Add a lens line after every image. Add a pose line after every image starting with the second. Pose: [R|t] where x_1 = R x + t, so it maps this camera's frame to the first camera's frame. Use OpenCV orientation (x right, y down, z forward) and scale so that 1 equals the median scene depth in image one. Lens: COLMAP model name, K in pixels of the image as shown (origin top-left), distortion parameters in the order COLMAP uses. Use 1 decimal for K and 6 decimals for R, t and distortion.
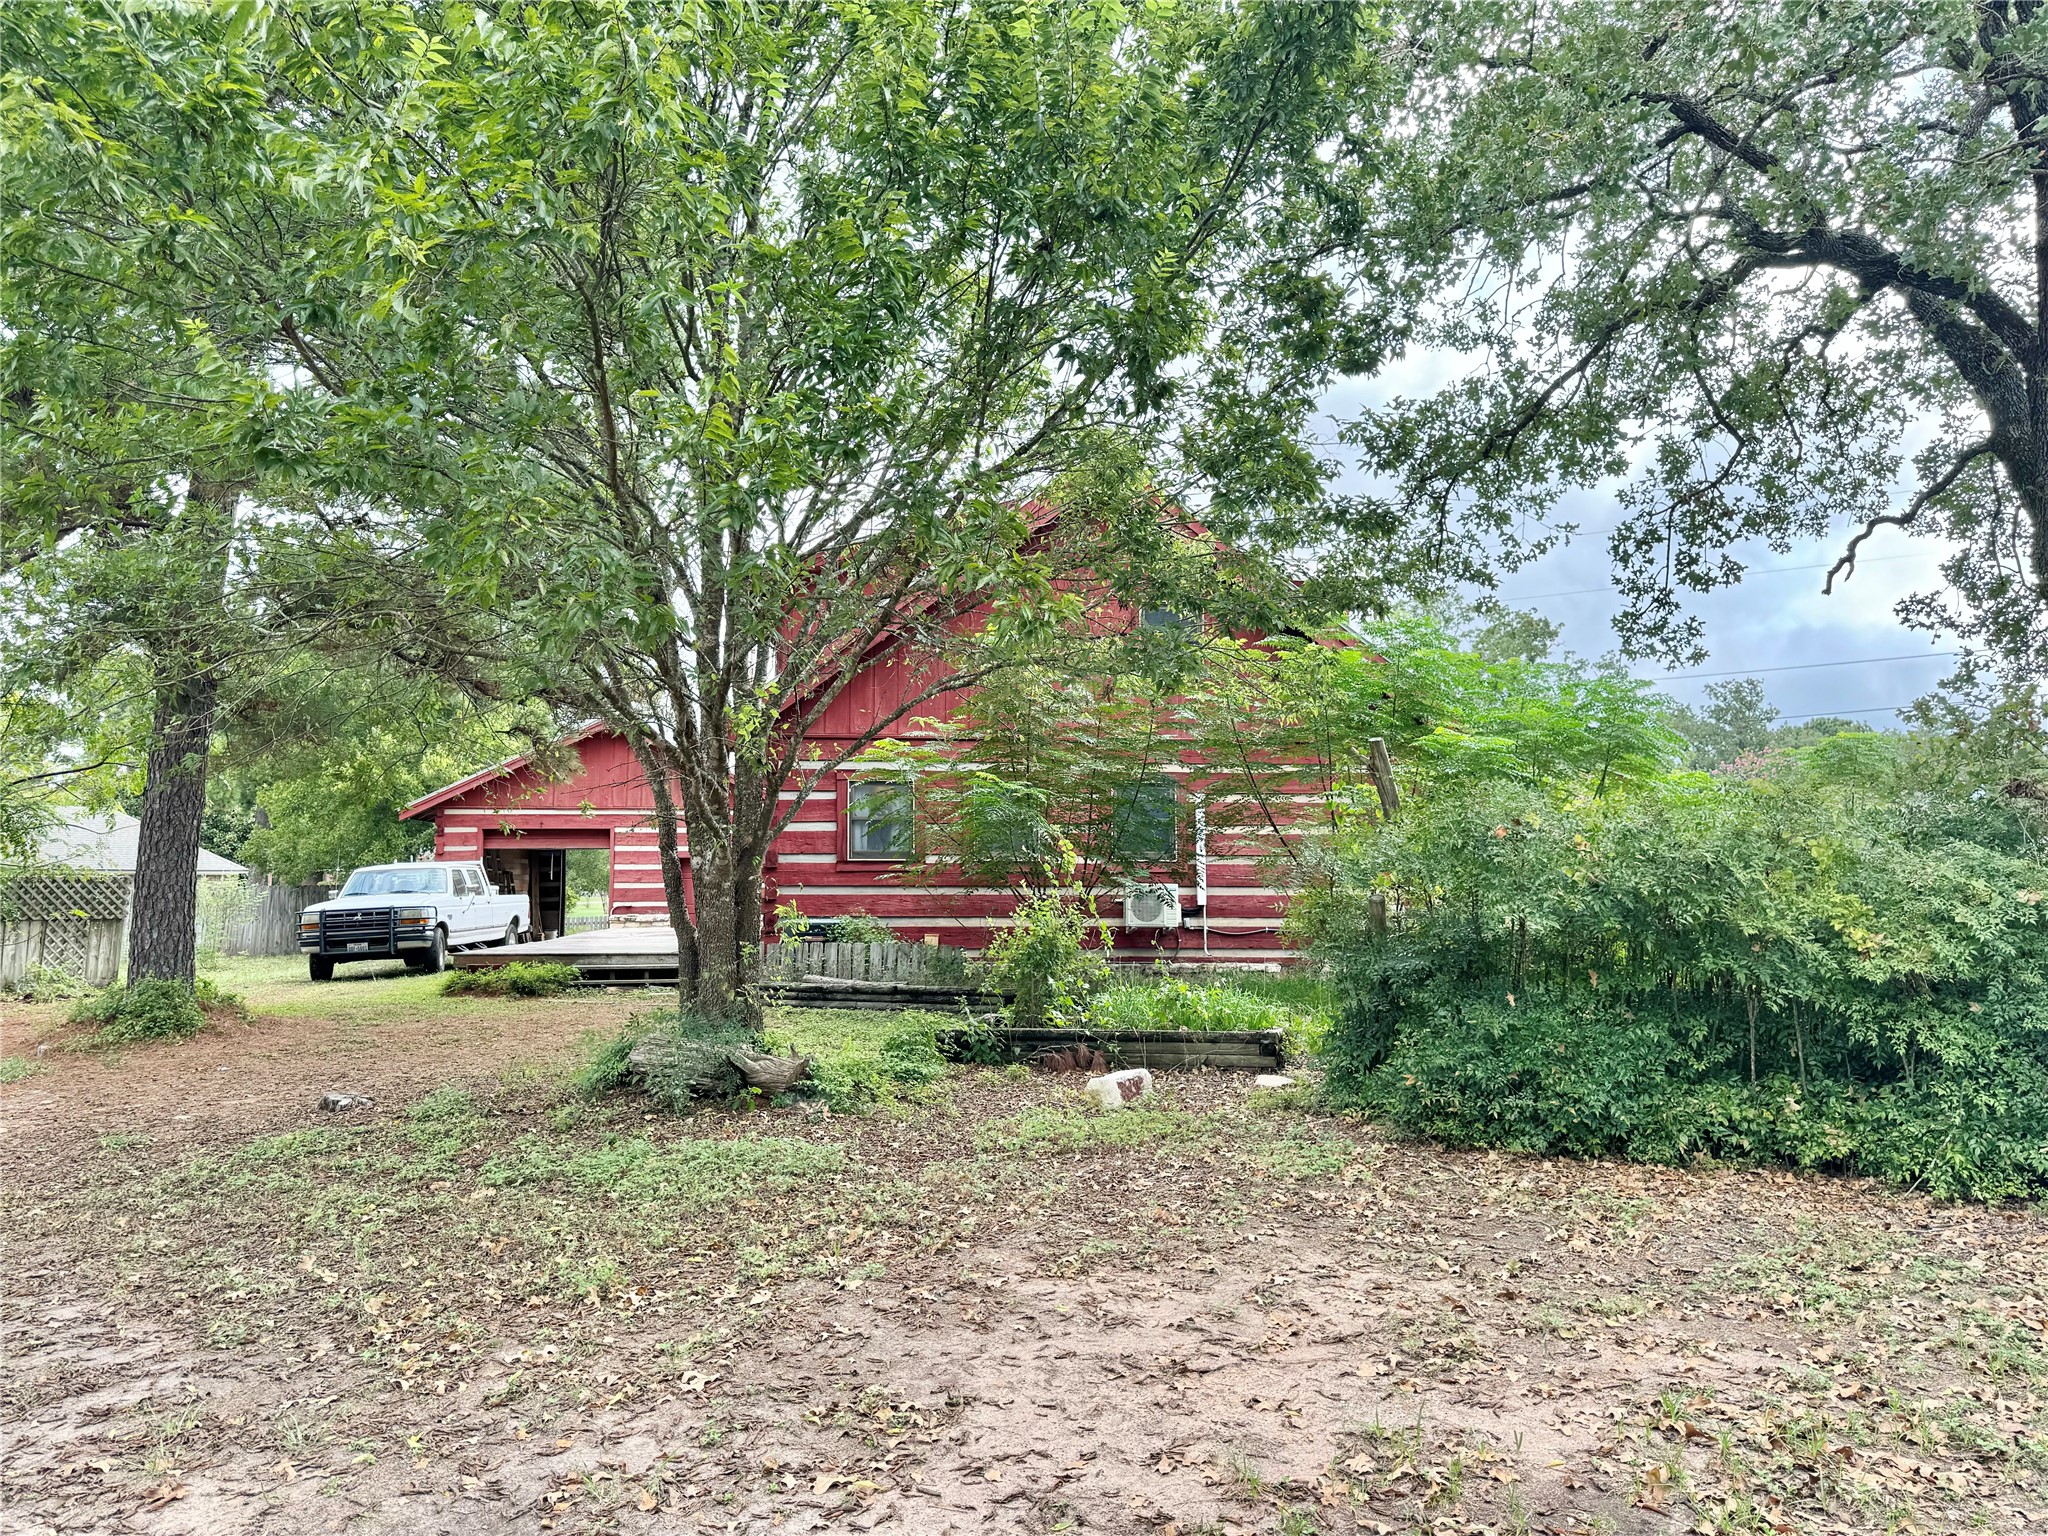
lens RADIAL K [[1441.0, 0, 1026.6], [0, 1441.0, 772.5], [0, 0, 1]] dist [0.009948, 0.000596]
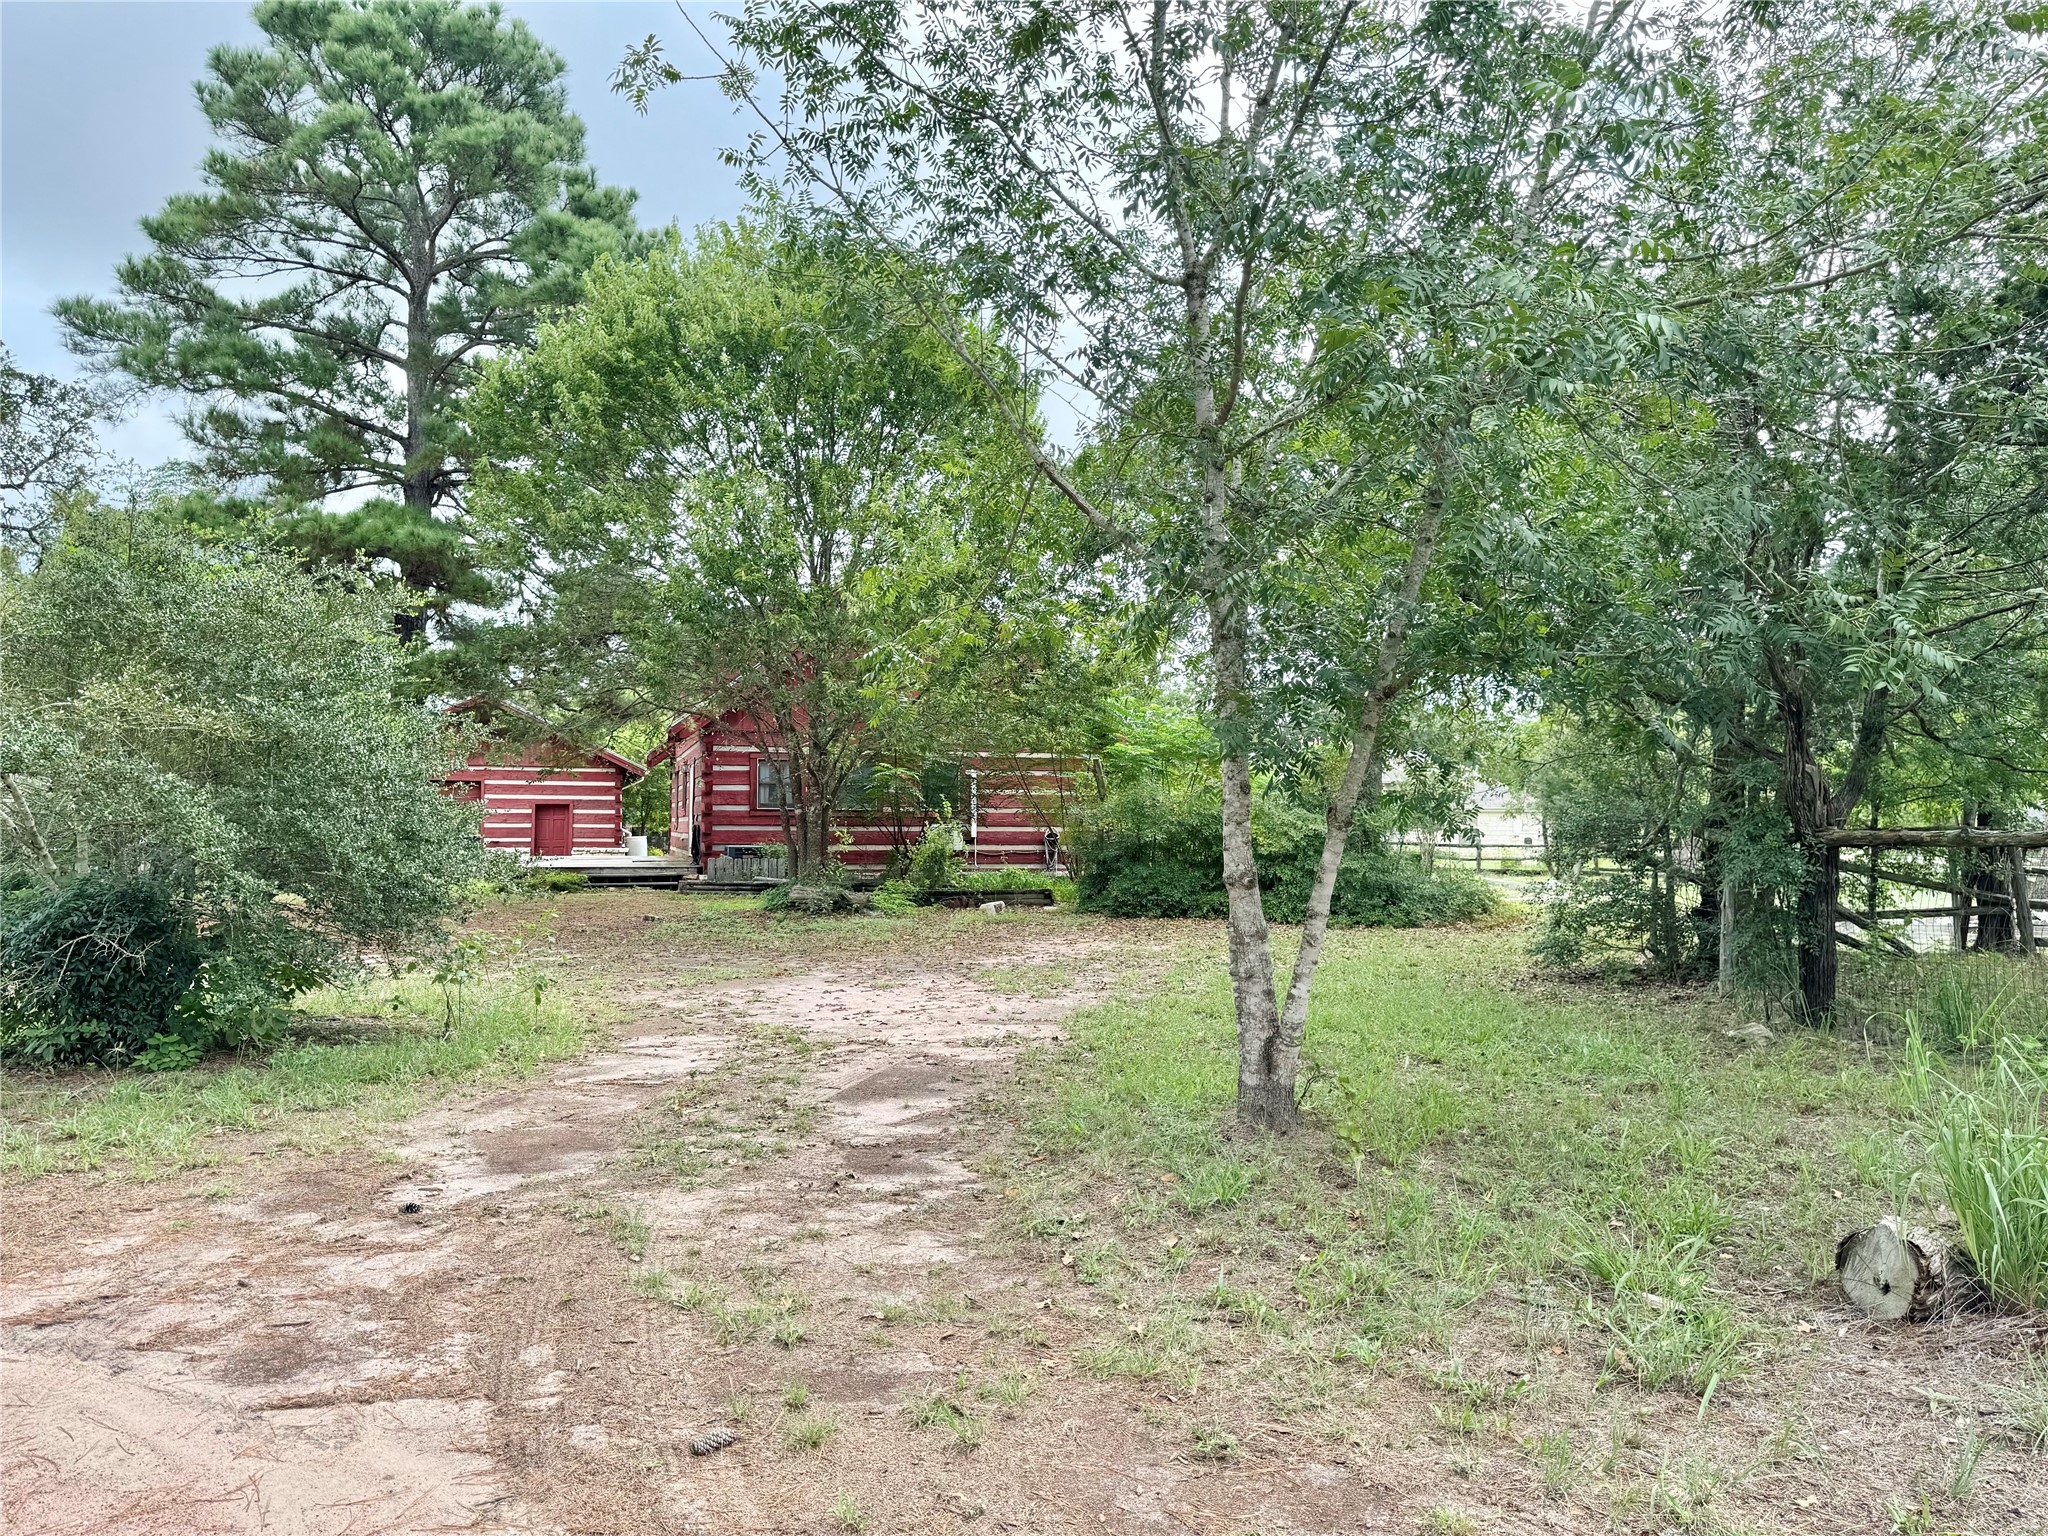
lens RADIAL K [[1441.0, 0, 1023.0], [0, 1441.0, 770.9], [0, 0, 1]] dist [0.009948, 0.000596]
pose [[0.972449, 0.013169, 0.232743, -0.288488], [-0.021707, 0.999181, 0.034160, -0.057875], [-0.232102, -0.038271, 0.971938, -0.854681]]
